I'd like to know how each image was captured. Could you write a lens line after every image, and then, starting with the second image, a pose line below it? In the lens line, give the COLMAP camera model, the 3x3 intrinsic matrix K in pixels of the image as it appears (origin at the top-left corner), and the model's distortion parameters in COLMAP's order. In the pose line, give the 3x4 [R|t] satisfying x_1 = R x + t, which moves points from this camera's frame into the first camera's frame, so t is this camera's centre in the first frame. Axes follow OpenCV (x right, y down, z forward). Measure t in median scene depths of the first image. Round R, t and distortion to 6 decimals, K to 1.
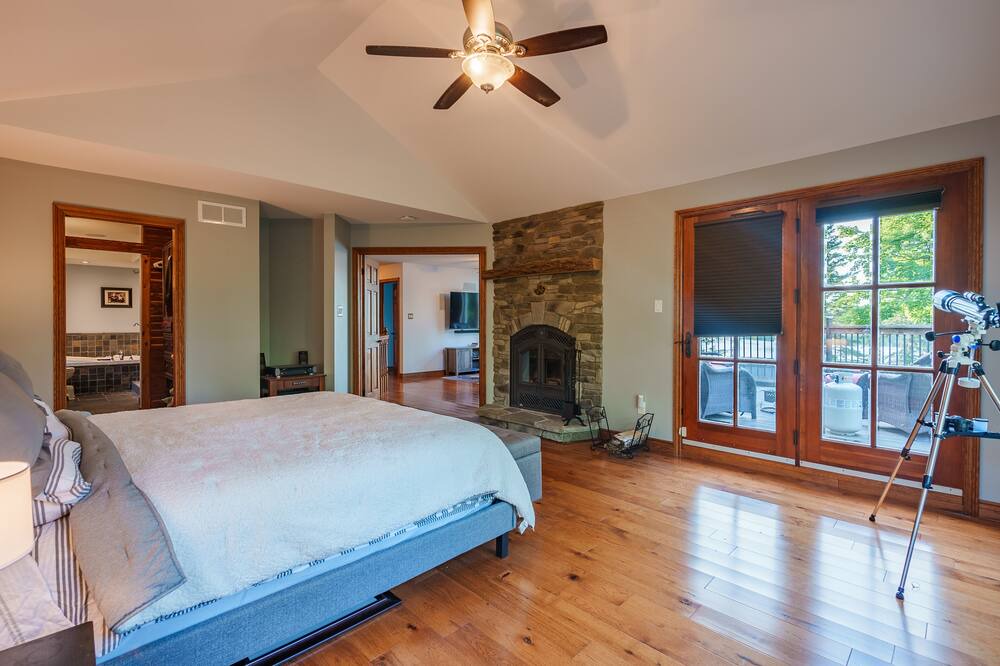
lens RADIAL K [[455.4, 0, 498.8], [0, 455.4, 328.9], [0, 0, 1]] dist [-0.017346, -0.000659]
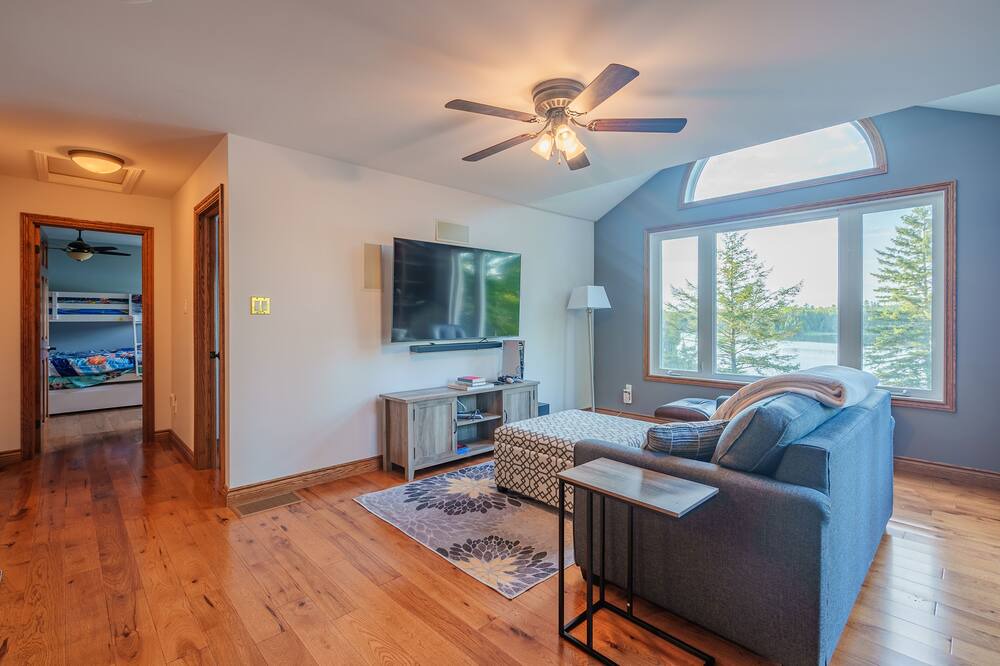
lens RADIAL K [[455.4, 0, 501.6], [0, 455.4, 332.3], [0, 0, 1]] dist [-0.017346, -0.000659]
pose [[0.999825, -0.006191, -0.017635, -0.015977], [0.006046, 0.999948, -0.008266, -0.004110], [0.017685, 0.008158, 0.999810, 0.647790]]
